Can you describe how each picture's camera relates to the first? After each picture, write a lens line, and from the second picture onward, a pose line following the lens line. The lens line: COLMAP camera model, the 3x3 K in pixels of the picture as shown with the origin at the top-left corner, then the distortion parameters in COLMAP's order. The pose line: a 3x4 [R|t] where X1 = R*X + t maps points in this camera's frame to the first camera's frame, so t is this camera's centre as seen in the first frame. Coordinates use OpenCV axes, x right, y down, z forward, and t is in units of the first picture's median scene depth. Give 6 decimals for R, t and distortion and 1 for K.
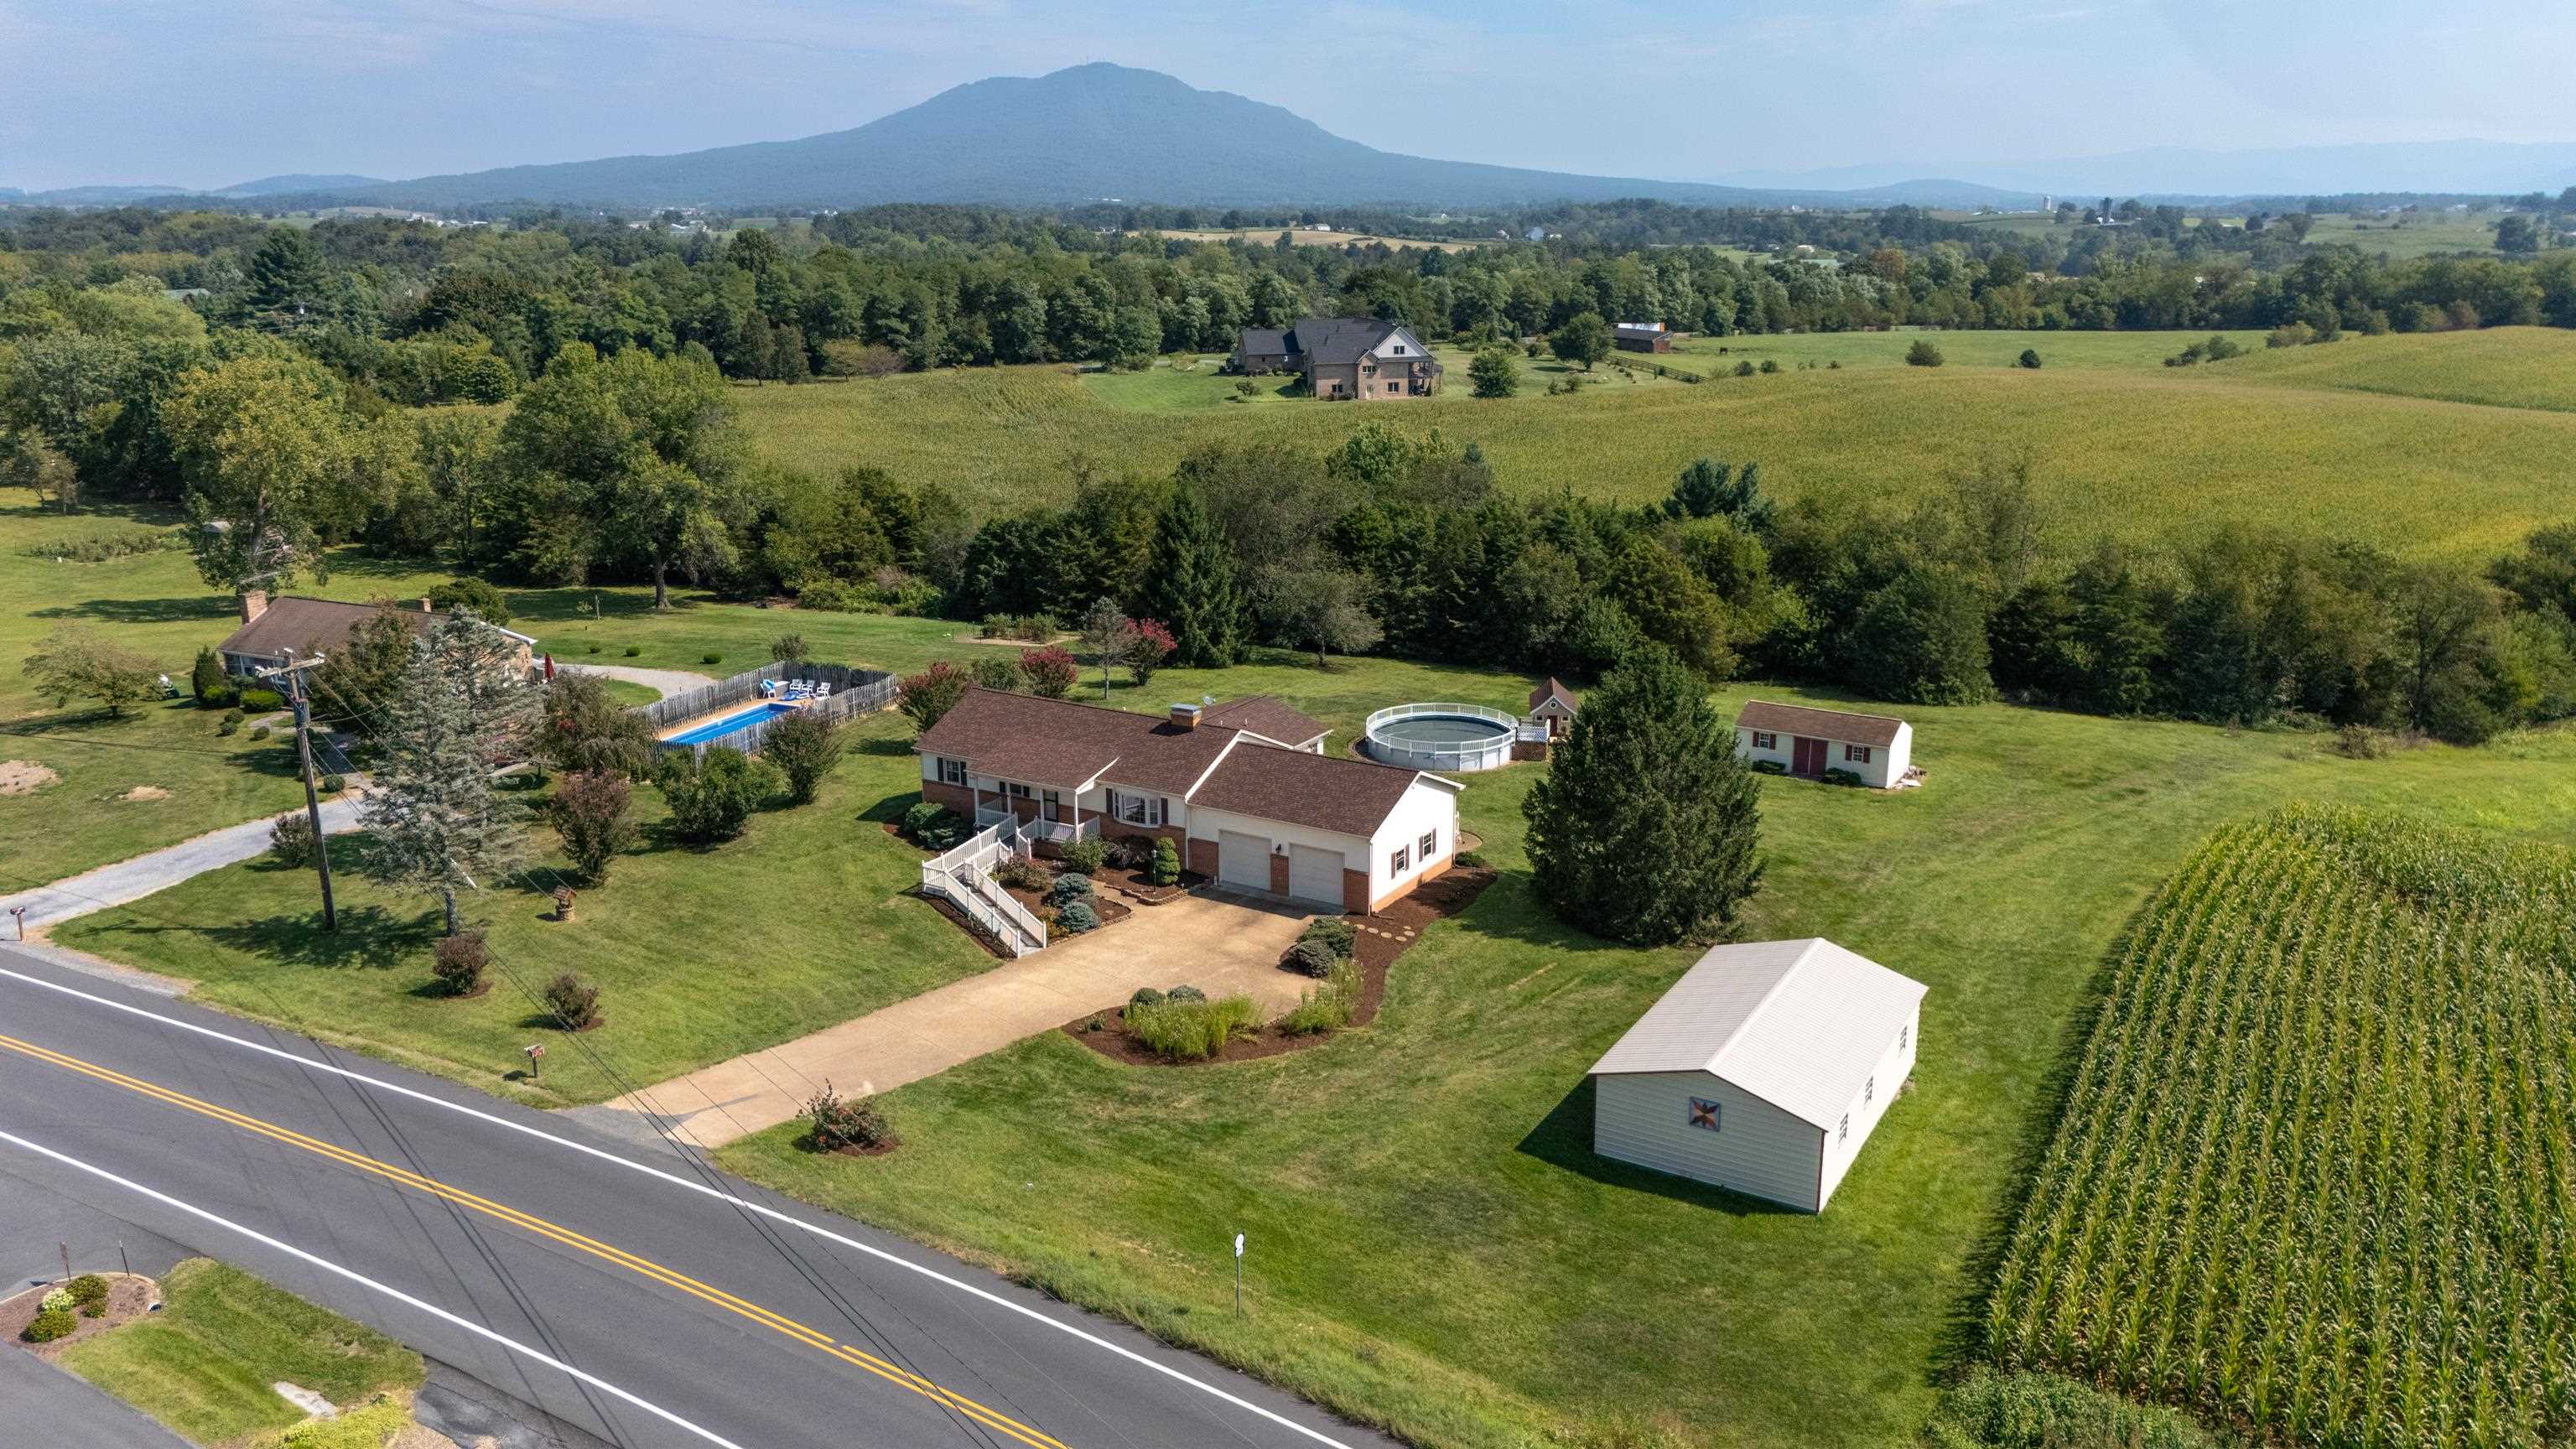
lens RADIAL K [[1895.7, 0, 1287.5], [0, 1895.7, 730.9], [0, 0, 1]] dist [0.077011, -0.082320]
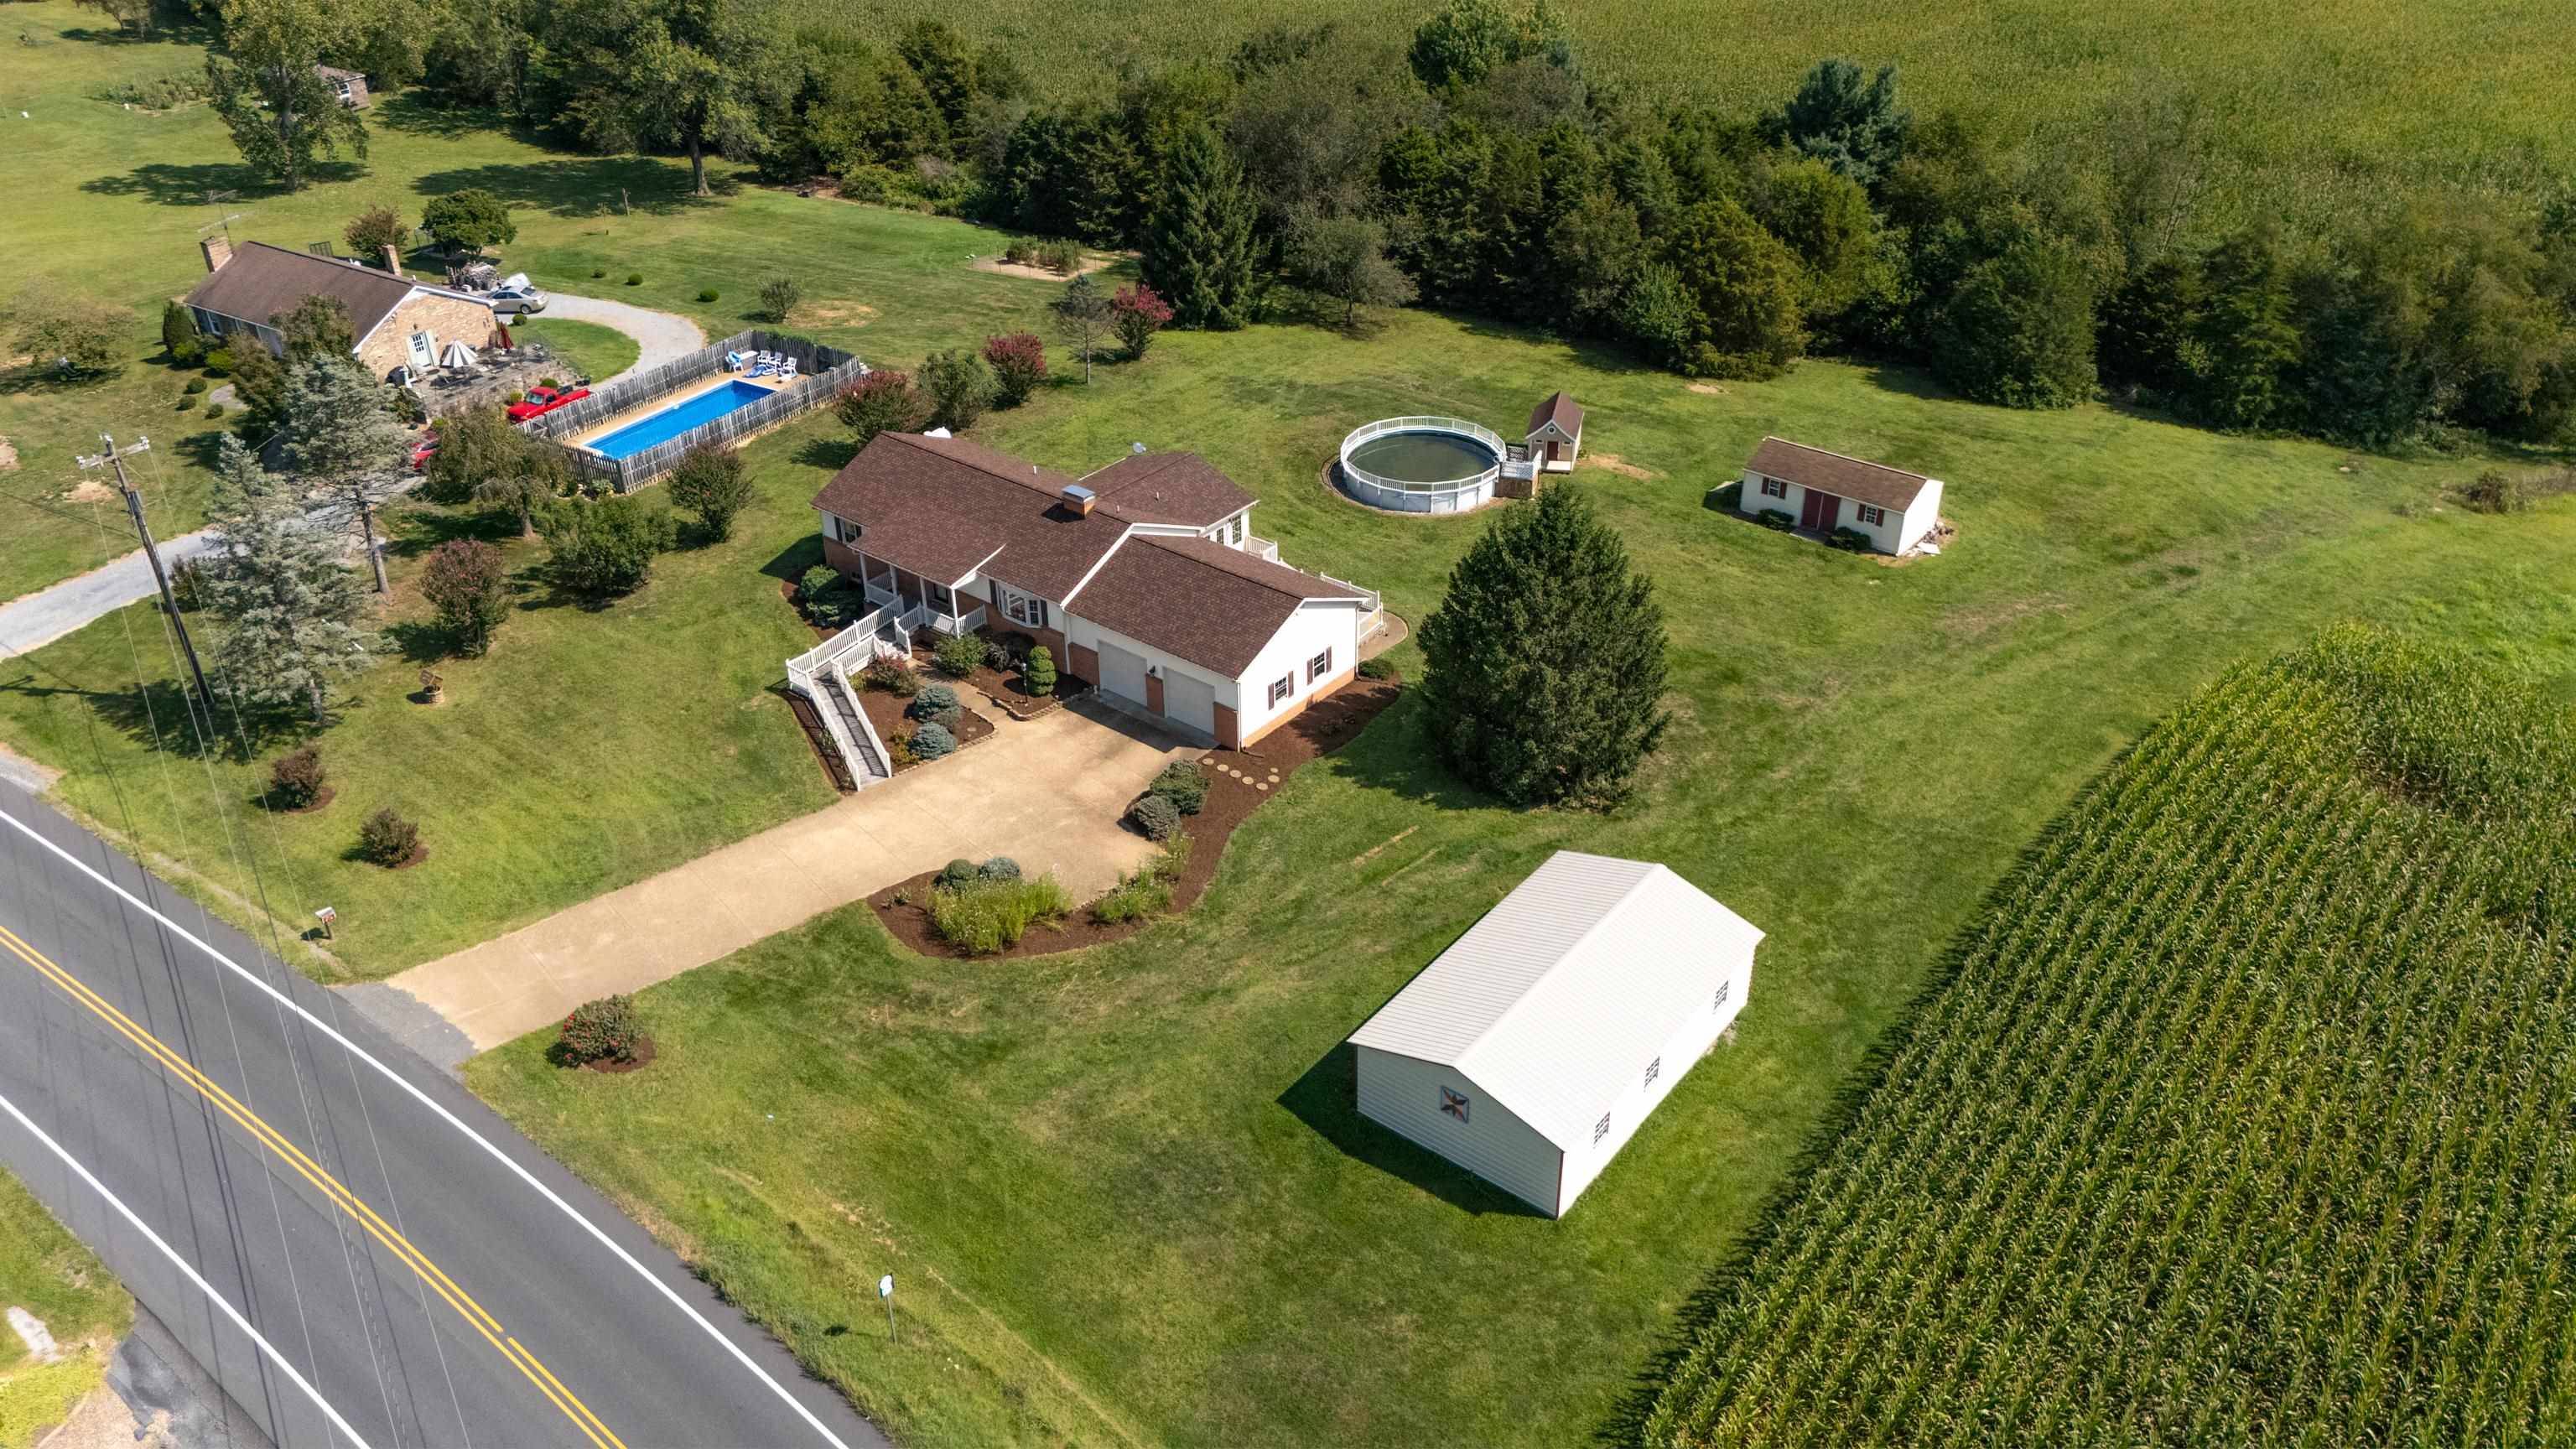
lens RADIAL K [[1895.7, 0, 1287.5], [0, 1895.7, 730.9], [0, 0, 1]] dist [0.077011, -0.082320]
pose [[0.992266, 0.062270, -0.107379, 0.132168], [-0.029111, 0.957681, 0.286355, -0.144383], [0.120666, -0.281015, 0.952087, 0.081590]]
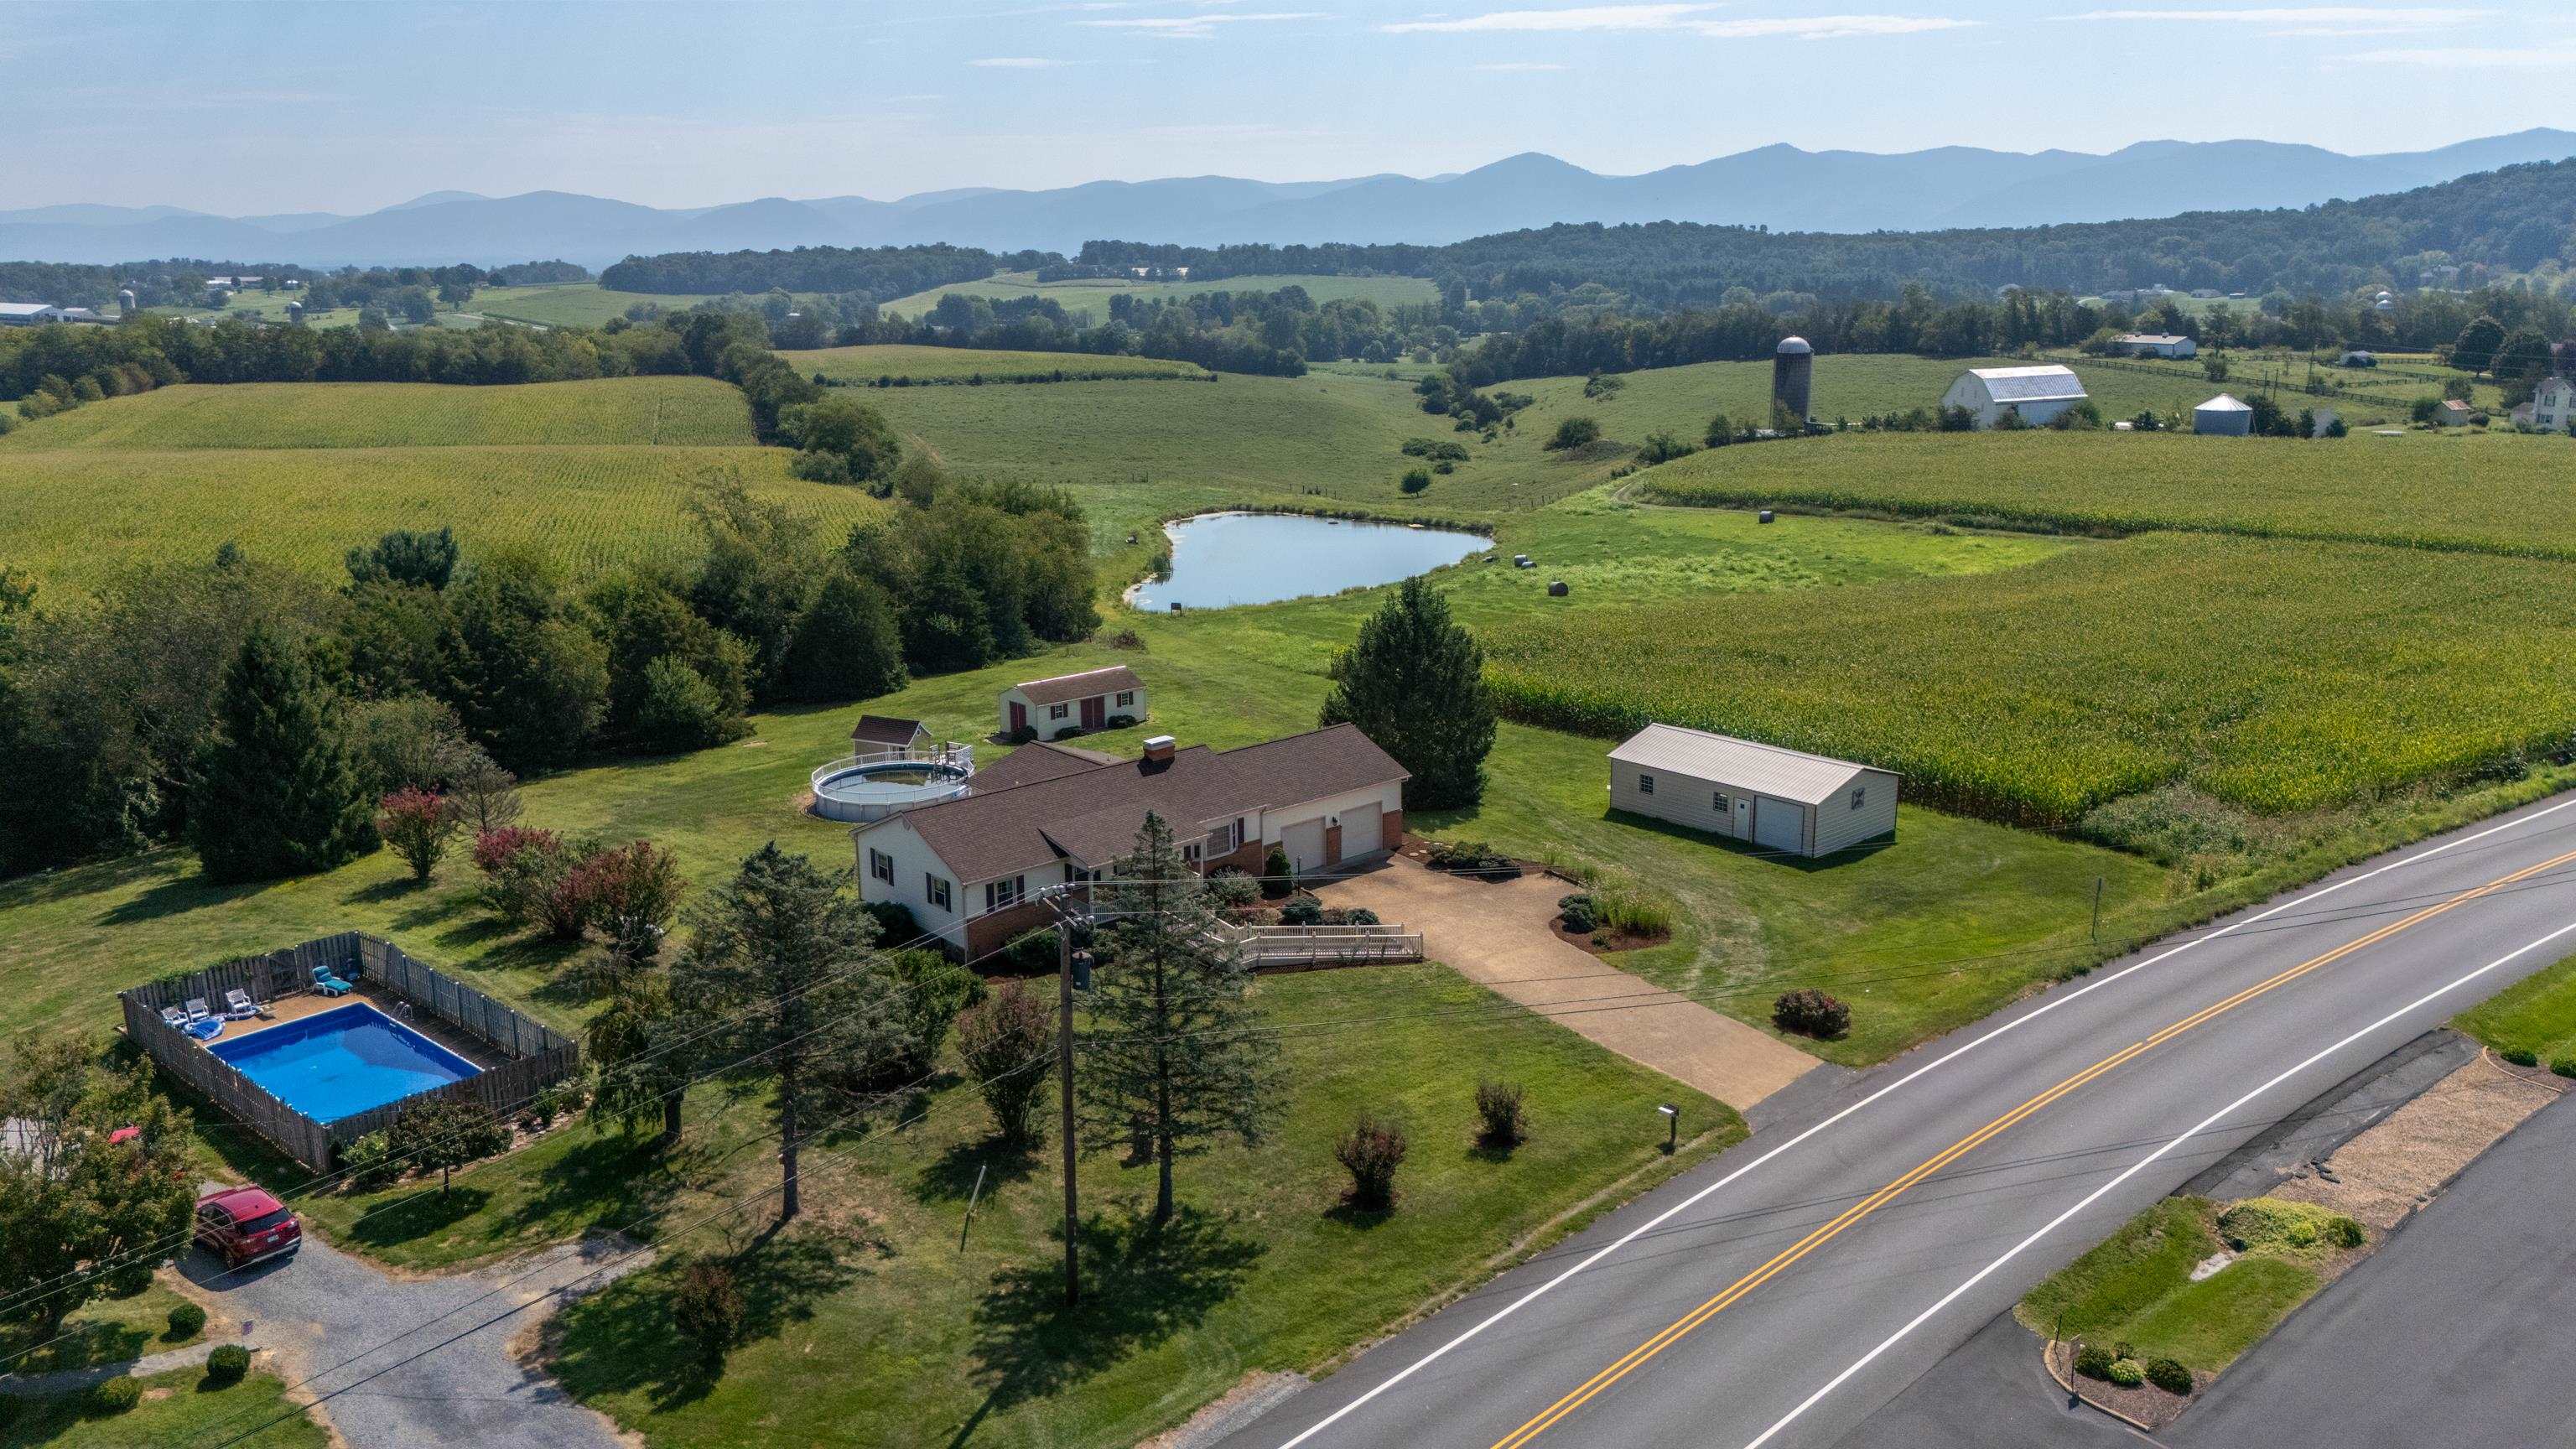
lens RADIAL K [[1895.7, 0, 1287.5], [0, 1895.7, 730.9], [0, 0, 1]] dist [0.077011, -0.082320]
pose [[0.296806, -0.228929, 0.927091, -0.802045], [0.262750, 0.952944, 0.151194, -0.125629], [-0.918079, 0.198718, 0.342991, 0.514583]]
